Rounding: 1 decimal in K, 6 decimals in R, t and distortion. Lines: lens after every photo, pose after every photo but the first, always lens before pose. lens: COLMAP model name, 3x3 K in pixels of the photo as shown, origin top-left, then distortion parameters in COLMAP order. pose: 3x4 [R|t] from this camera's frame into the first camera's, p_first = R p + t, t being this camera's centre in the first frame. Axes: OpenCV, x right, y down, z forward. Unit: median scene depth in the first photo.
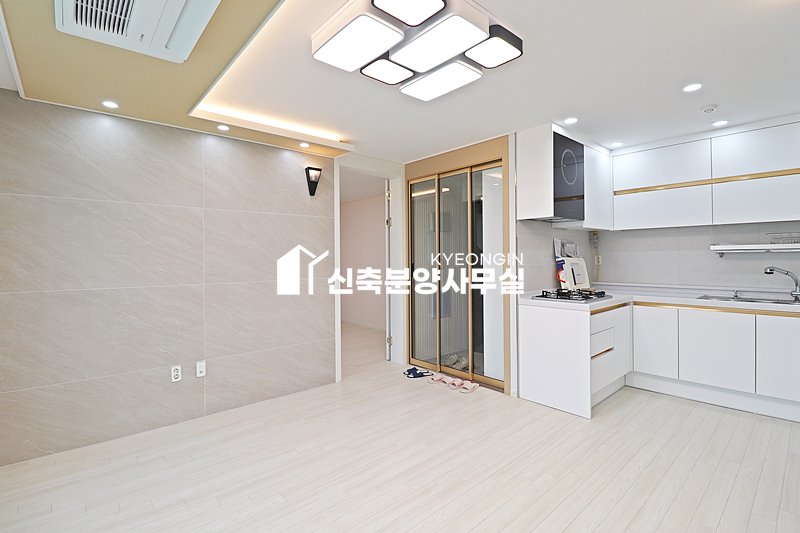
lens RADIAL K [[374.0, 0, 399.0], [0, 374.0, 257.9], [0, 0, 1]] dist [-0.005931, -0.007326]
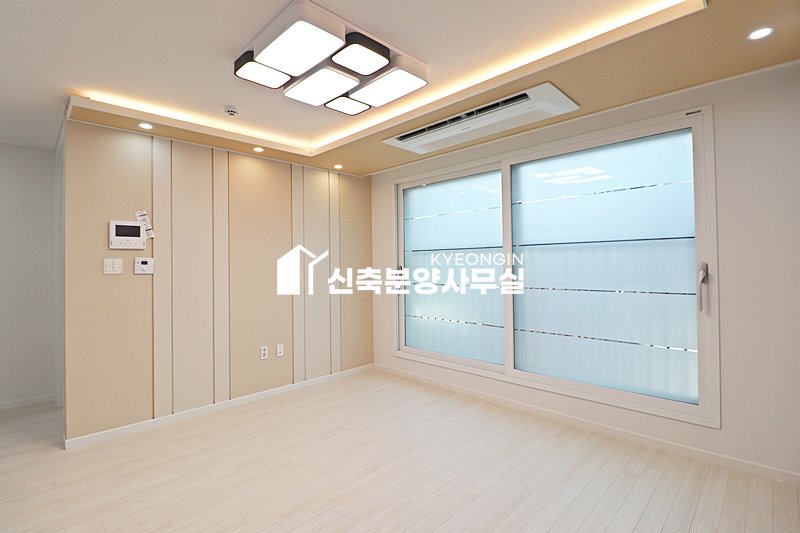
lens RADIAL K [[374.0, 0, 398.2], [0, 374.0, 266.7], [0, 0, 1]] dist [-0.005931, -0.007326]
pose [[-0.997919, 0.020742, -0.061045, -0.035230], [0.020726, 0.999785, 0.000894, 0.007356], [0.061051, -0.000373, -0.998135, 1.187673]]
